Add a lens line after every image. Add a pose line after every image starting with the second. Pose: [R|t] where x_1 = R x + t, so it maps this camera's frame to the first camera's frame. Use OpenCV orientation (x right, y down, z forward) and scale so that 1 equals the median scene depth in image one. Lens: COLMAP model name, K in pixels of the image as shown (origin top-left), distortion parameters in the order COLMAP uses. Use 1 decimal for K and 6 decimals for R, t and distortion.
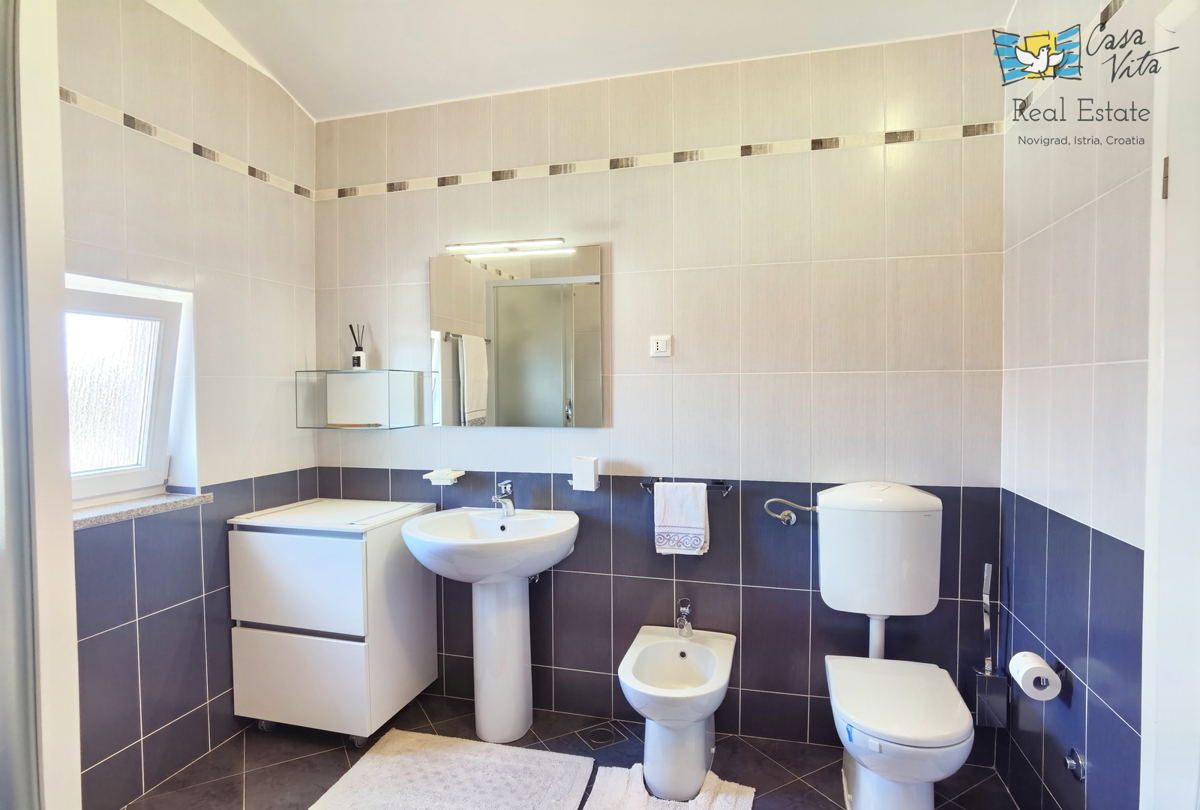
lens RADIAL K [[630.9, 0, 605.0], [0, 630.9, 405.7], [0, 0, 1]] dist [-0.044472, 0.017888]
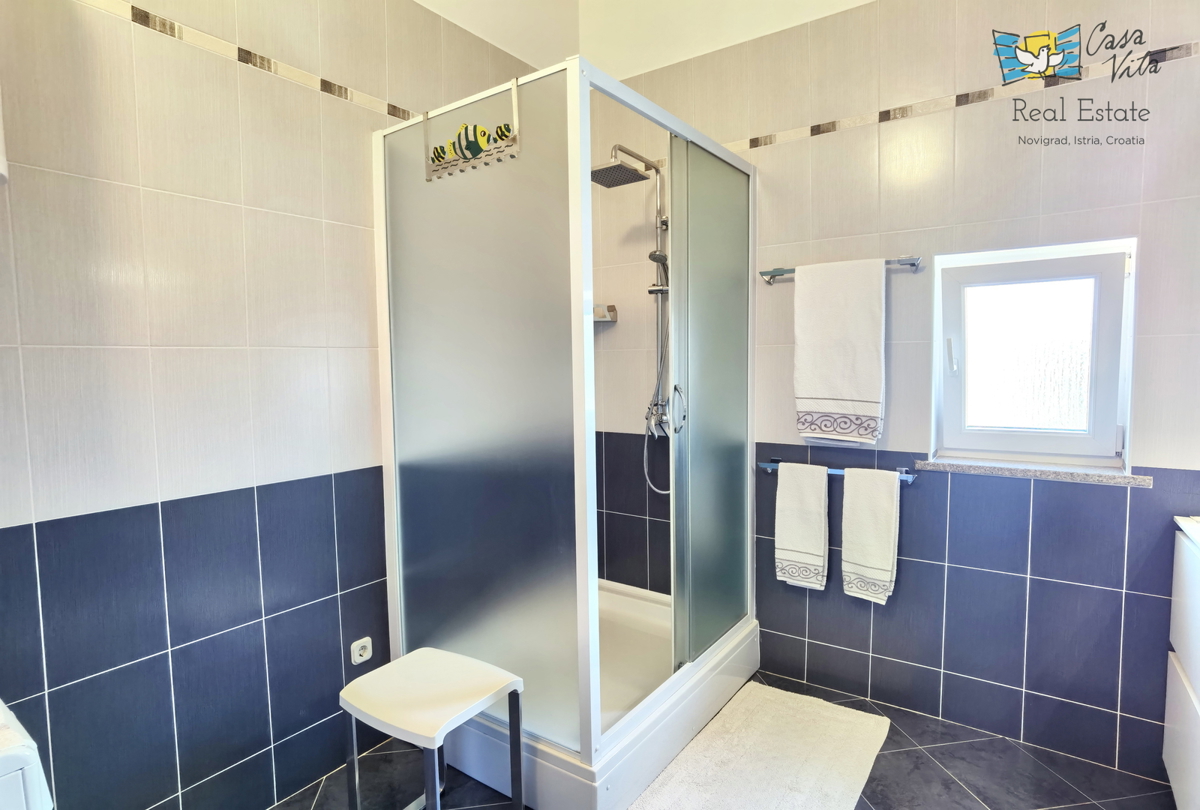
lens RADIAL K [[630.9, 0, 591.6], [0, 630.9, 408.5], [0, 0, 1]] dist [-0.044472, 0.017888]
pose [[-0.348956, 0.079467, -0.933764, 0.379168], [-0.013701, 0.995859, 0.089872, -0.013921], [0.937039, 0.044155, -0.346422, 0.568578]]
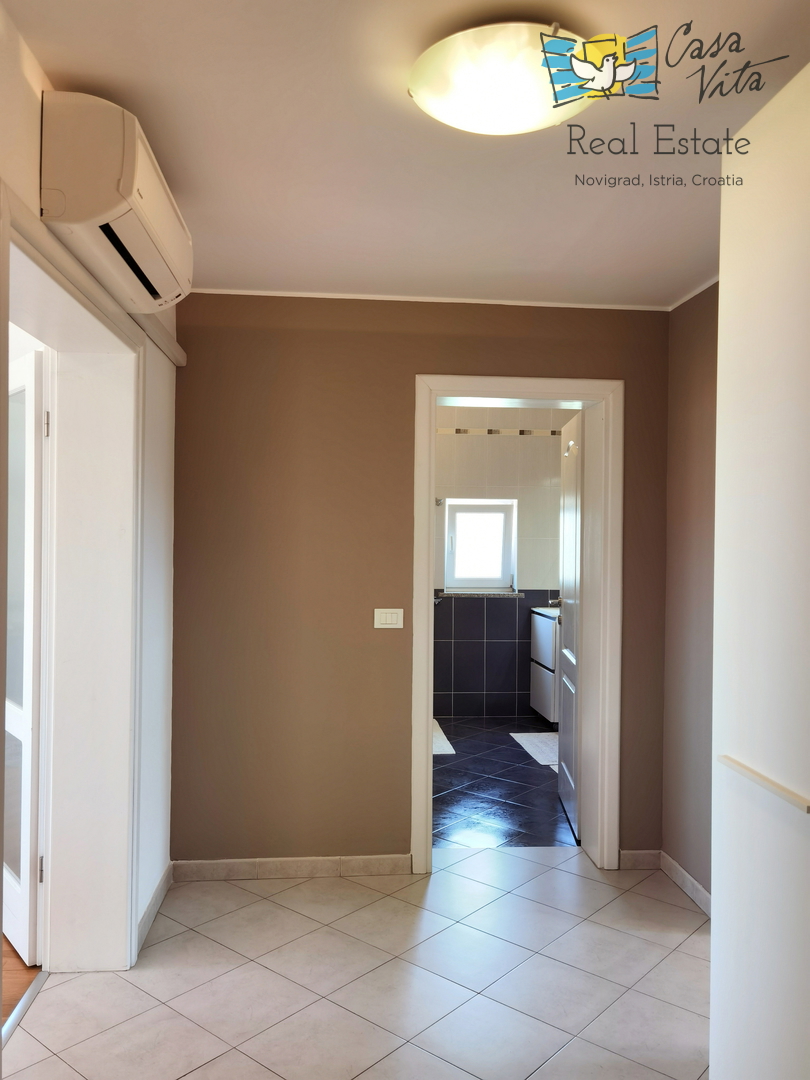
lens RADIAL K [[867.5, 0, 402.9], [0, 867.5, 542.2], [0, 0, 1]] dist [0.020978, -0.023517]
pose [[0.344495, 0.007107, -0.938761, 1.929998], [-0.043873, 0.999001, -0.008537, 0.010706], [0.937762, 0.044127, 0.344463, -0.389439]]
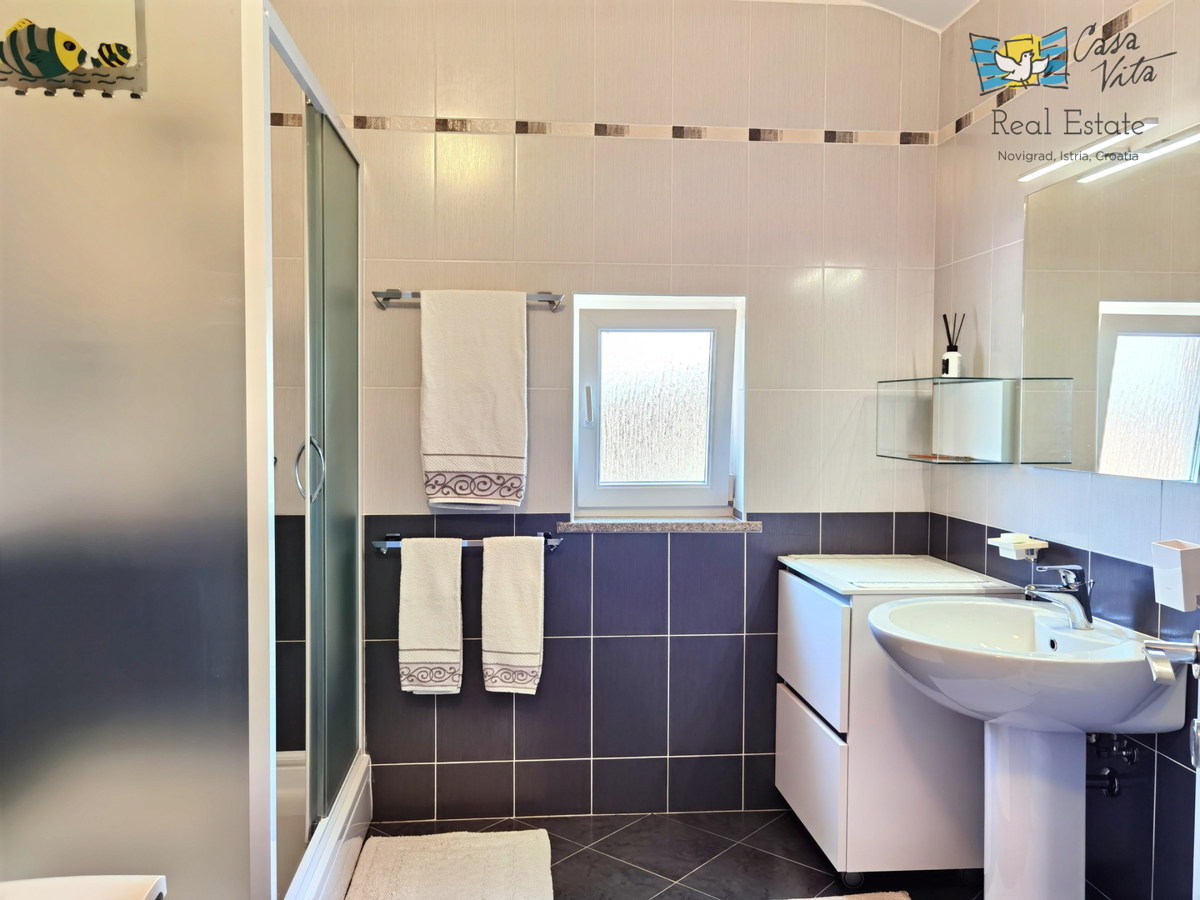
lens RADIAL K [[963.8, 0, 587.6], [0, 963.8, 449.2], [0, 0, 1]] dist [0.020978, -0.023517]
pose [[0.336538, 0.044453, -0.940620, 0.557416], [-0.036082, 0.998760, 0.034292, -0.000813], [0.940978, 0.022399, 0.337725, 0.296496]]
